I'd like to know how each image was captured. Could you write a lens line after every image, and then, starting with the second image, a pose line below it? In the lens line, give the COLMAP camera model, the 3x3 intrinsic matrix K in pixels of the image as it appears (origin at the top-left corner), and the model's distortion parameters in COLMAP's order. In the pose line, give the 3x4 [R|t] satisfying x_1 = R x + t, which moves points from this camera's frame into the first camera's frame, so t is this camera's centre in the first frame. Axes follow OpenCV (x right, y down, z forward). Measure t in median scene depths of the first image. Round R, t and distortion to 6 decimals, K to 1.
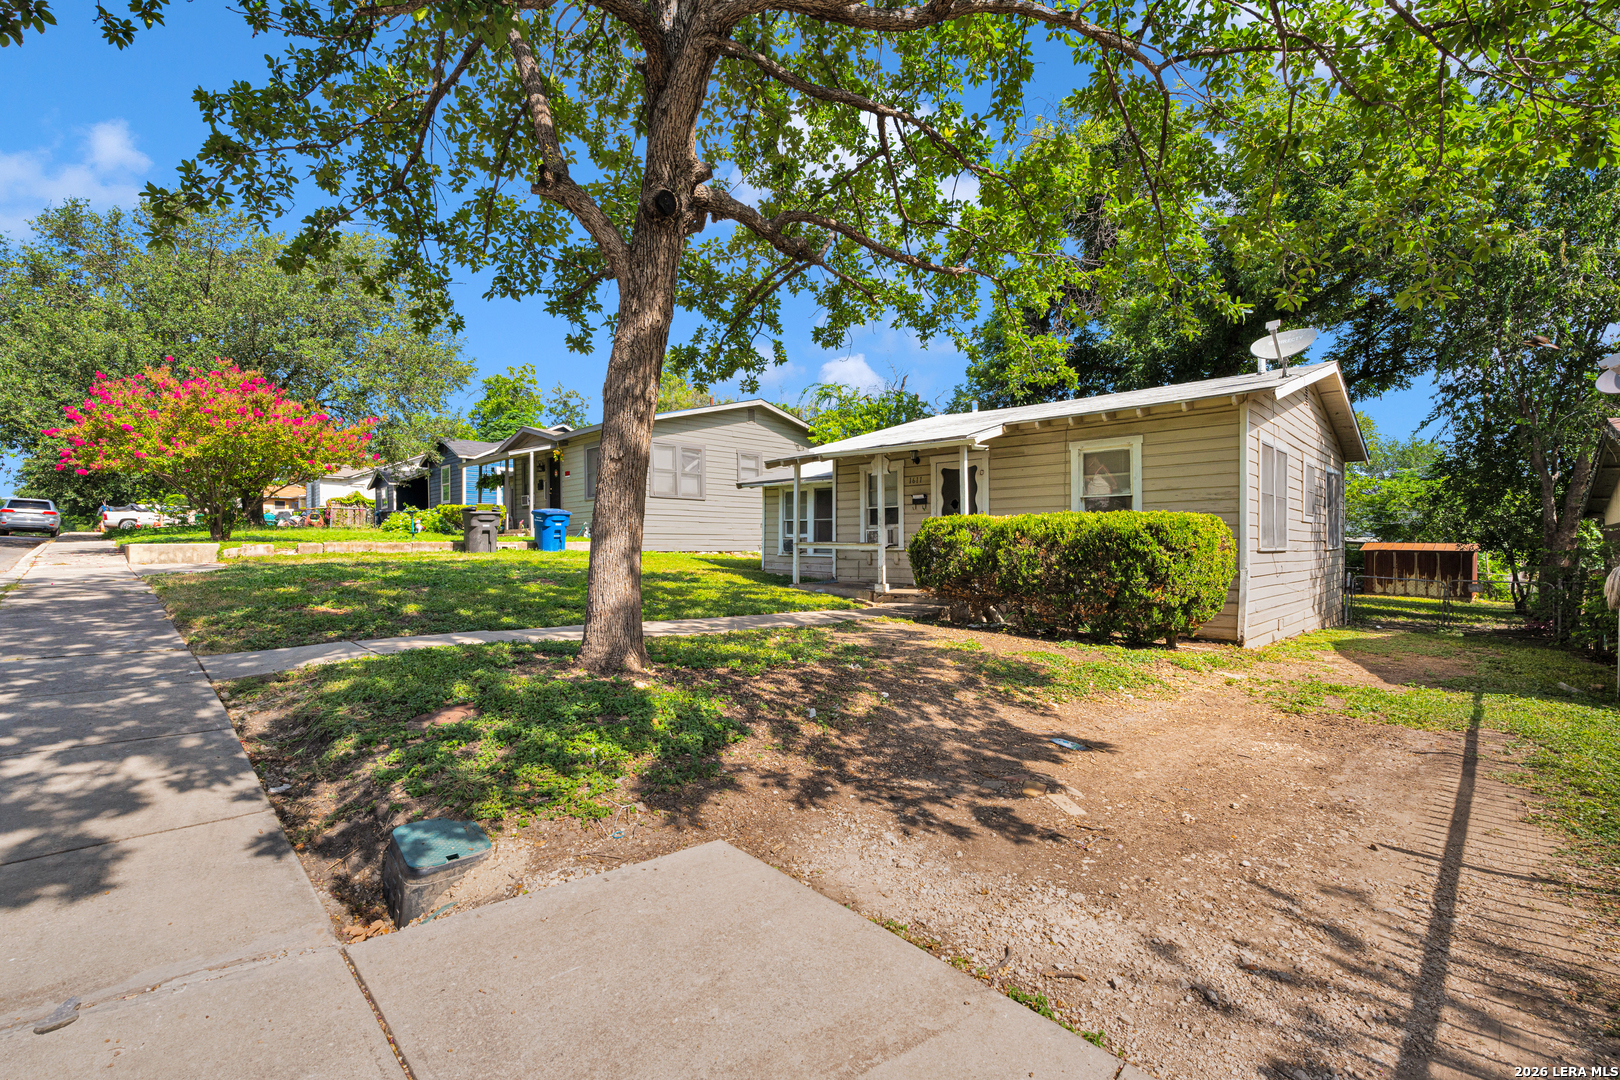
lens RADIAL K [[712.1, 0, 813.3], [0, 712.1, 539.0], [0, 0, 1]] dist [-0.014671, -0.000186]
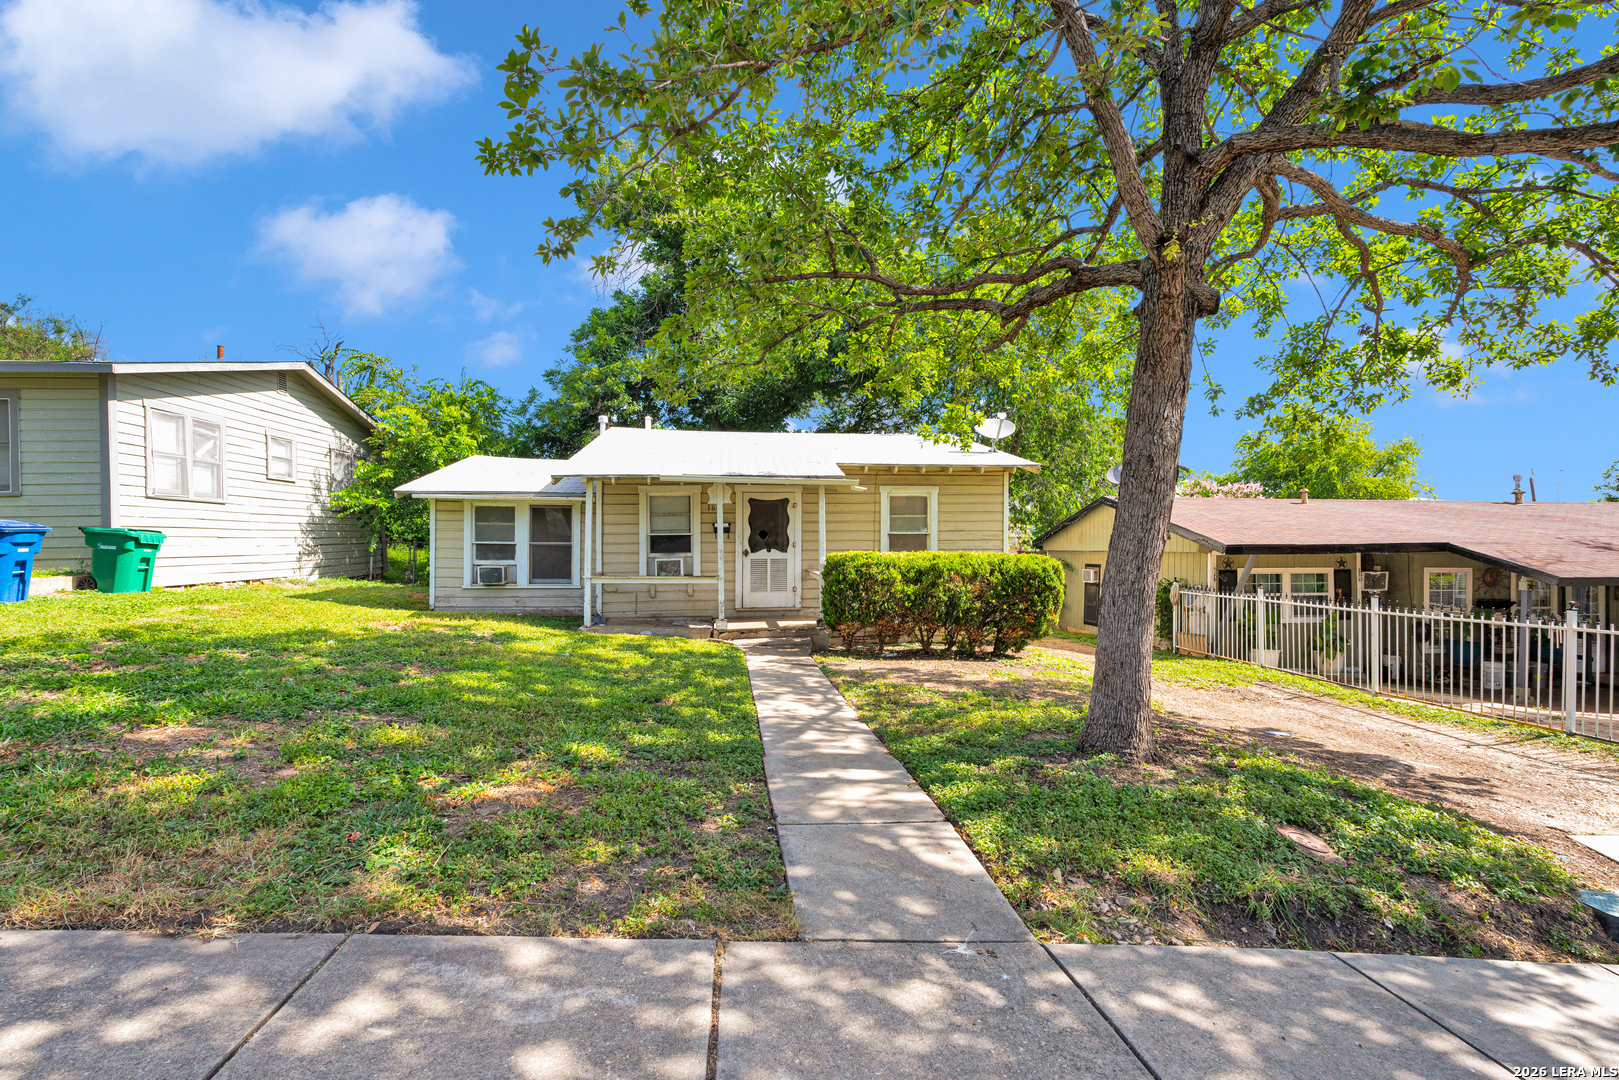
lens RADIAL K [[711.6, 0, 810.8], [0, 711.6, 543.1], [0, 0, 1]] dist [-0.014671, -0.000186]
pose [[0.641505, -0.003858, 0.767109, -0.608979], [-0.004792, 0.999948, 0.009037, -0.053159], [-0.767104, -0.009474, 0.641453, 0.341126]]
